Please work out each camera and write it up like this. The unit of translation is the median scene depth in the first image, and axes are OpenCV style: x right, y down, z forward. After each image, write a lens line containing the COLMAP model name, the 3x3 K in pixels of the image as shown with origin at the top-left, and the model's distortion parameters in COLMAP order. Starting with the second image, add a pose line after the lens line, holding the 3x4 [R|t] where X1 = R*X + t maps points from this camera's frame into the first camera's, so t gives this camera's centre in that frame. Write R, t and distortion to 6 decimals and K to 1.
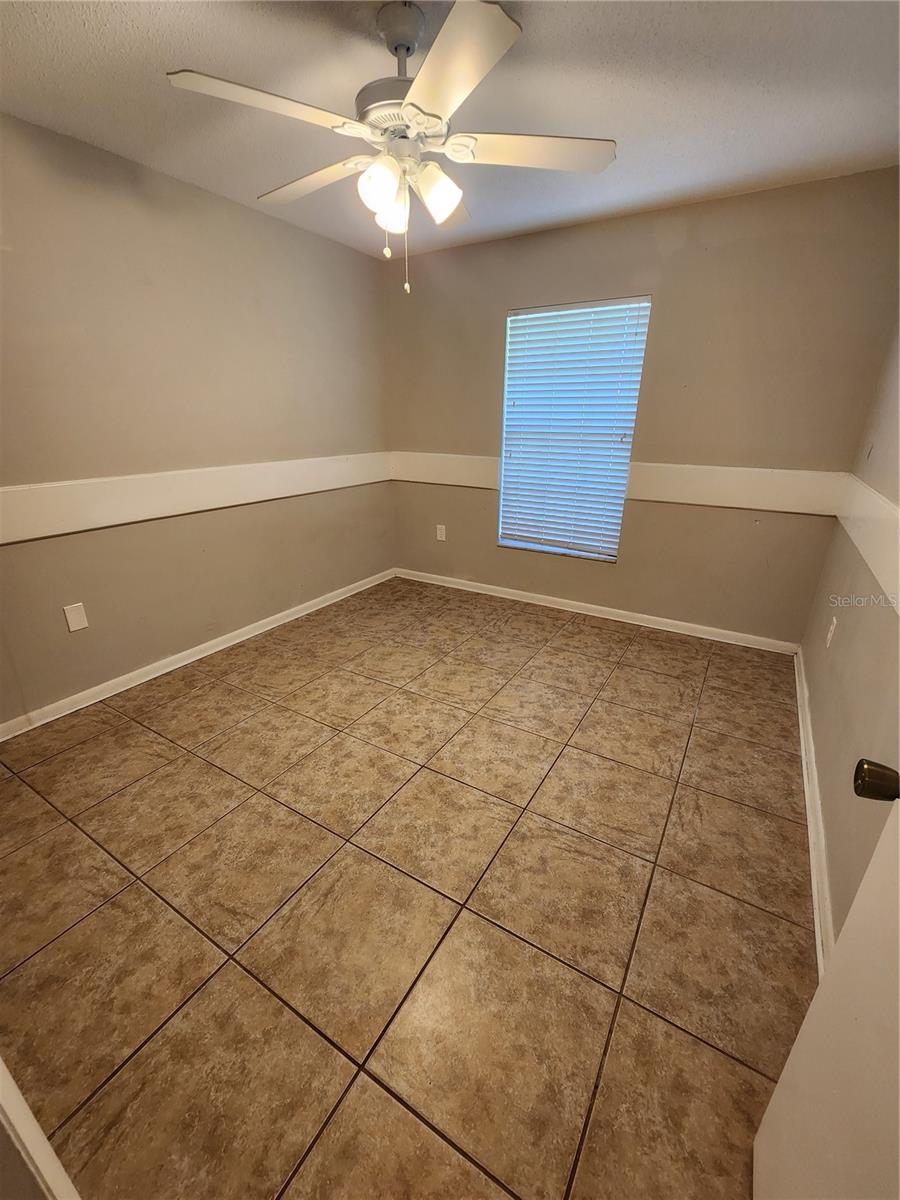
lens RADIAL K [[494.4, 0, 450.0], [0, 494.4, 600.0], [0, 0, 1]] dist [0.001976, -0.000847]
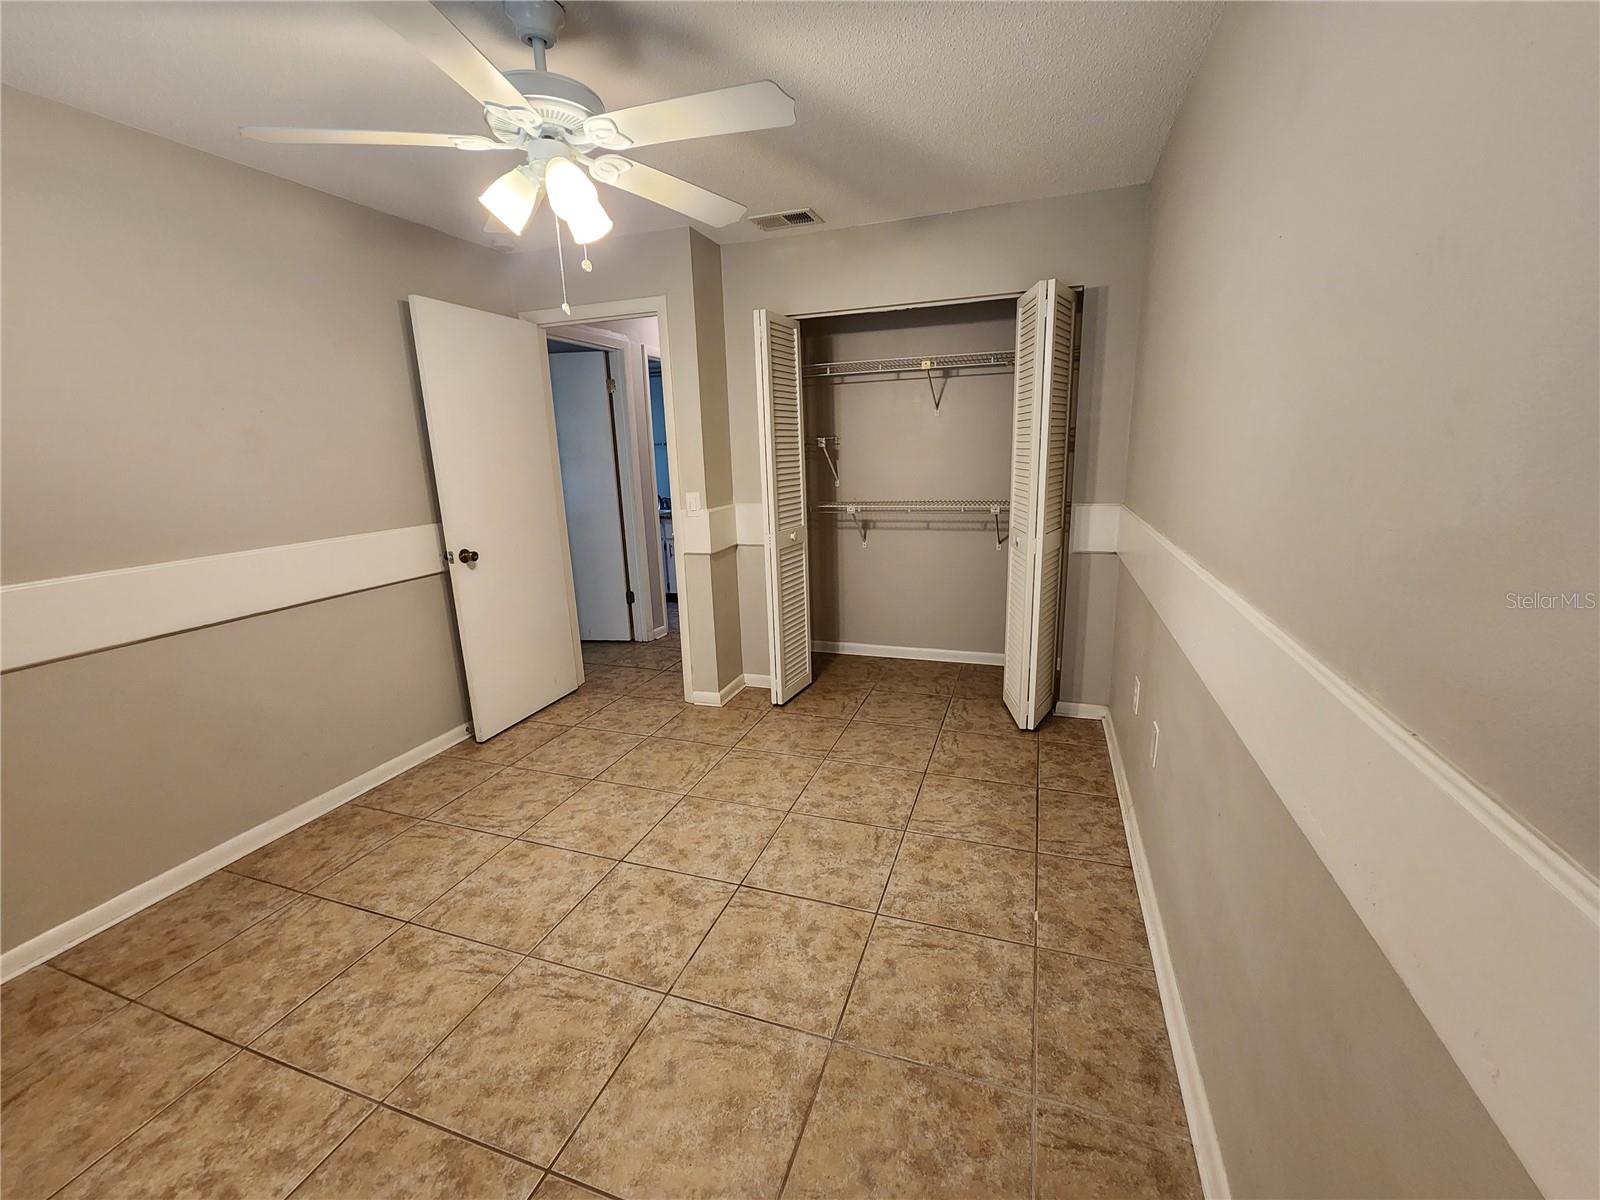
lens RADIAL K [[659.2, 0, 803.7], [0, 659.2, 601.1], [0, 0, 1]] dist [0.001976, -0.000847]
pose [[-0.977569, 0.075877, -0.196470, -0.161469], [-0.046796, 0.831279, 0.553882, -0.625964], [0.205349, 0.550653, -0.809082, 1.625914]]
